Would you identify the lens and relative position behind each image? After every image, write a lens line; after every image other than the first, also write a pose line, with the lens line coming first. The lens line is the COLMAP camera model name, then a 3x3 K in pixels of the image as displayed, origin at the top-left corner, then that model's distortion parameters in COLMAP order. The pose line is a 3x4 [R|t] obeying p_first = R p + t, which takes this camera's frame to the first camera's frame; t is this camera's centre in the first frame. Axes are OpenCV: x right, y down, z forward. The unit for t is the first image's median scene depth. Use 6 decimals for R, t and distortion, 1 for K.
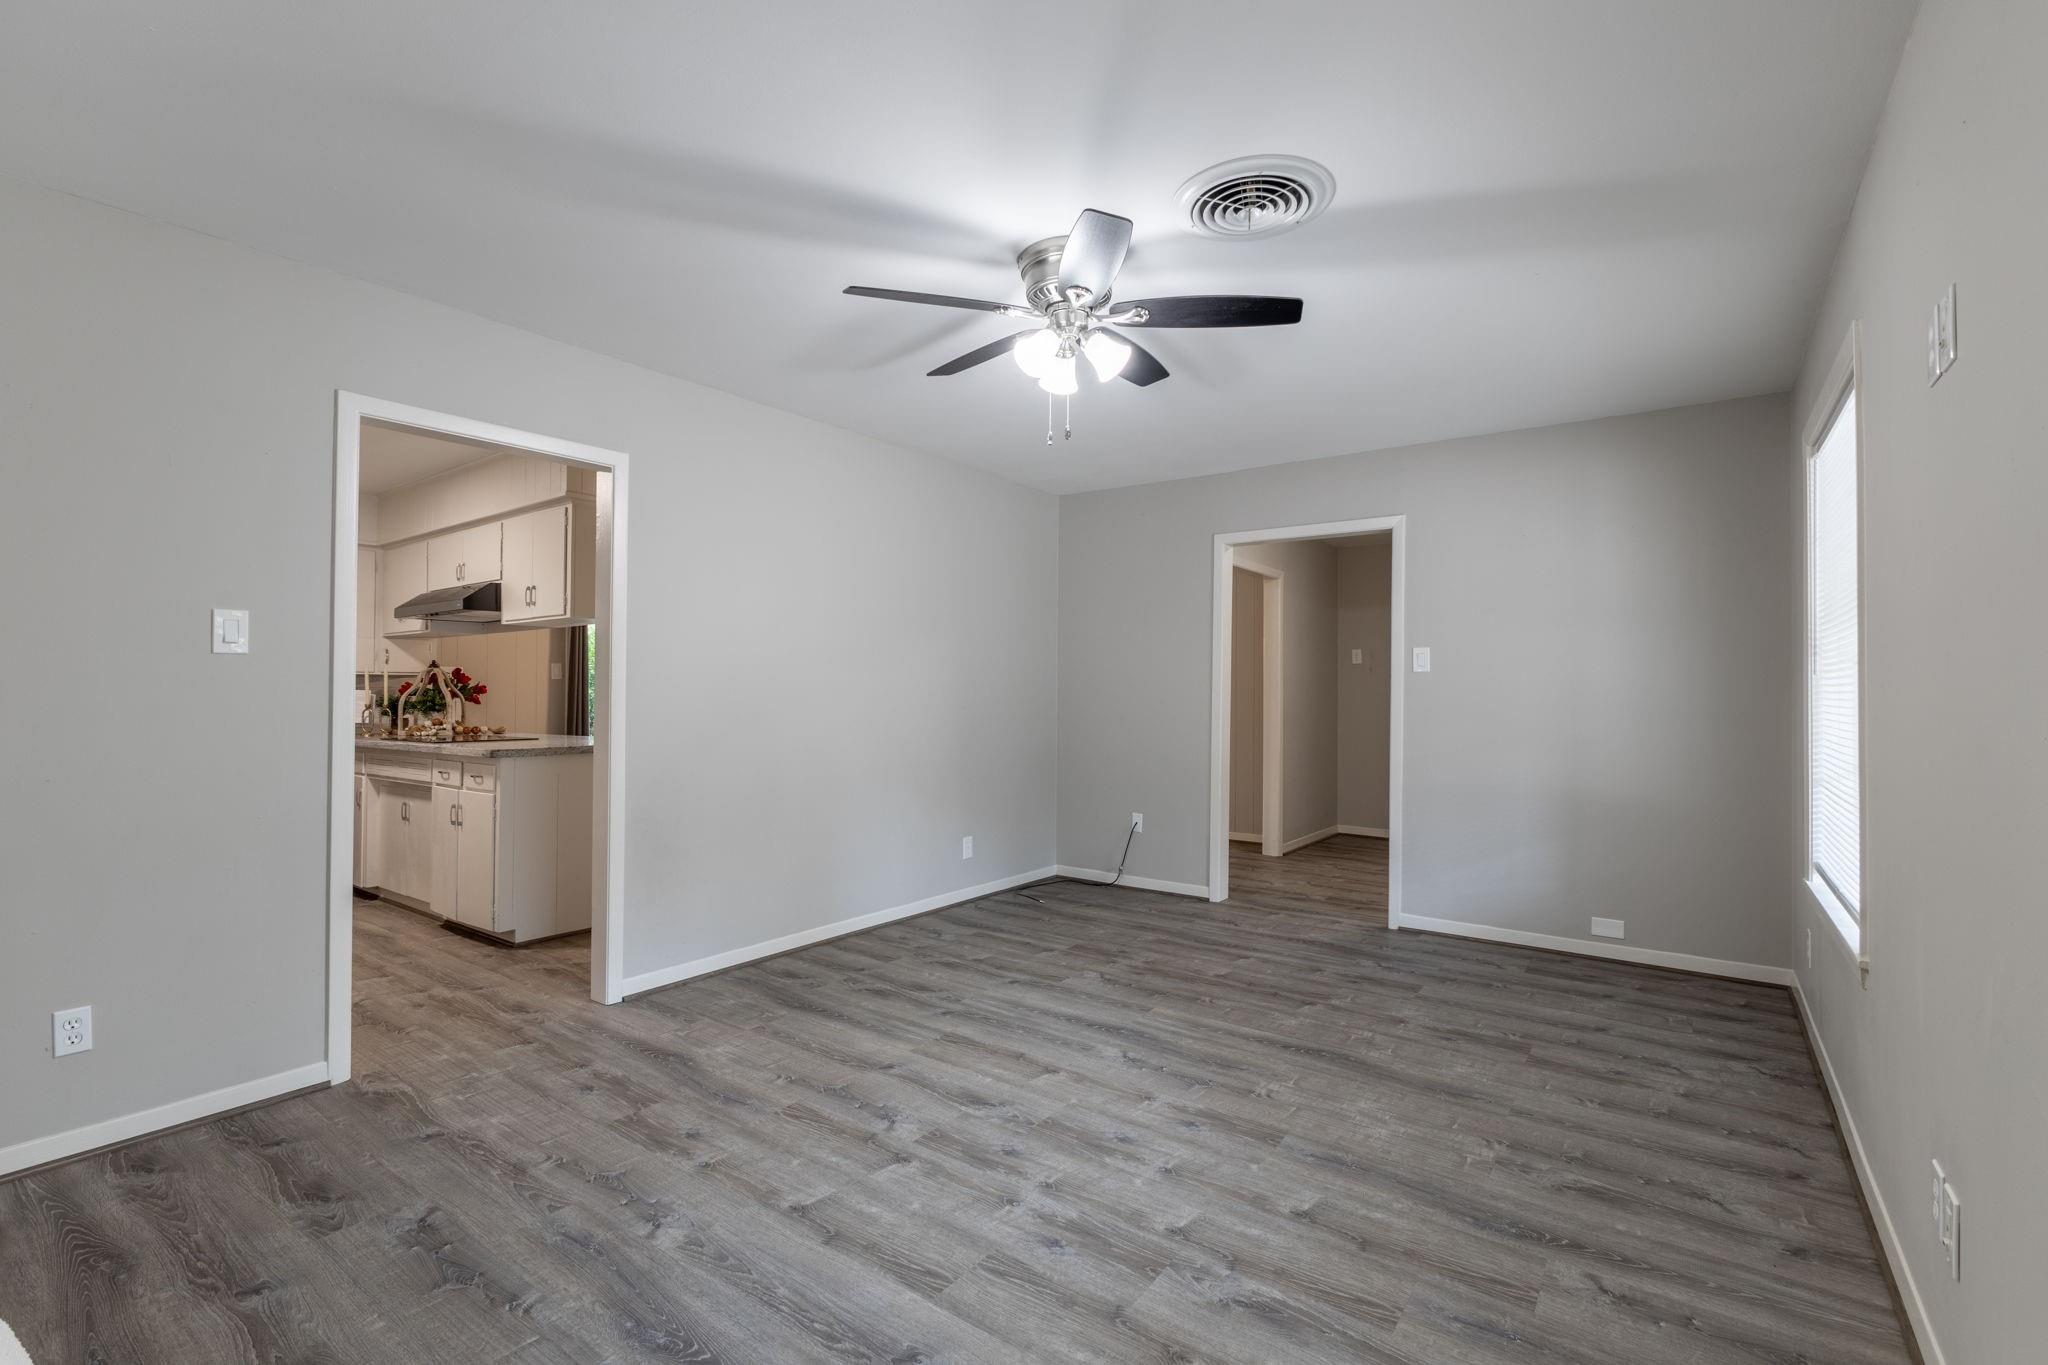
lens RADIAL K [[934.9, 0, 990.1], [0, 934.9, 684.0], [0, 0, 1]] dist [-0.004015, -0.001015]
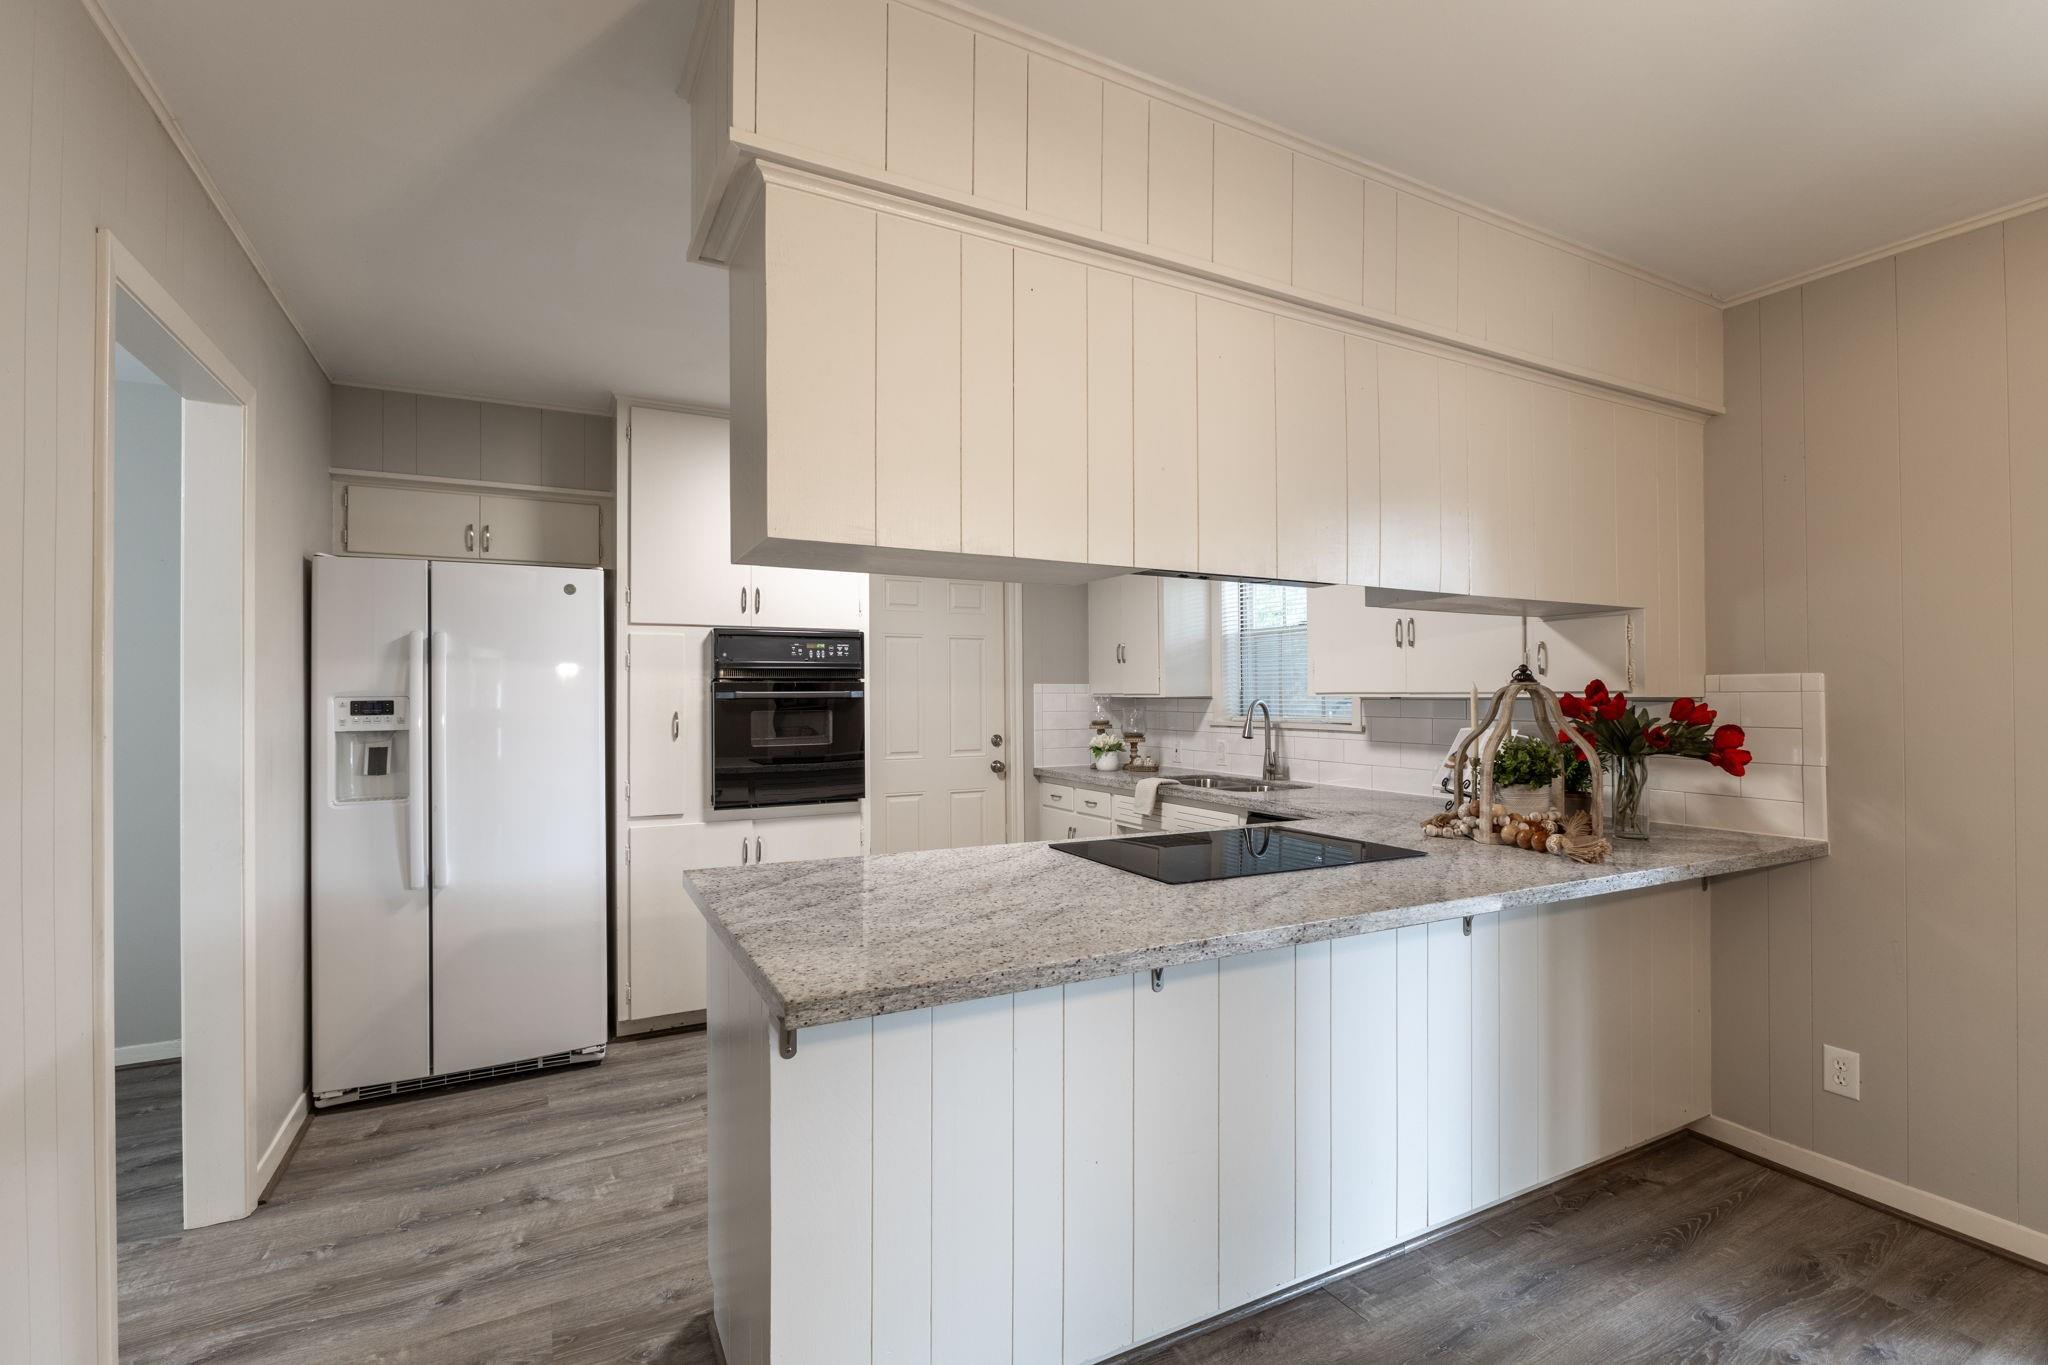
lens RADIAL K [[933.6, 0, 1029.6], [0, 933.6, 685.7], [0, 0, 1]] dist [-0.005028, -0.000605]
pose [[-0.383714, -0.010678, -0.923390, -0.108446], [0.010345, 0.999821, -0.015861, -0.012362], [0.923394, -0.015638, -0.383534, 0.956833]]
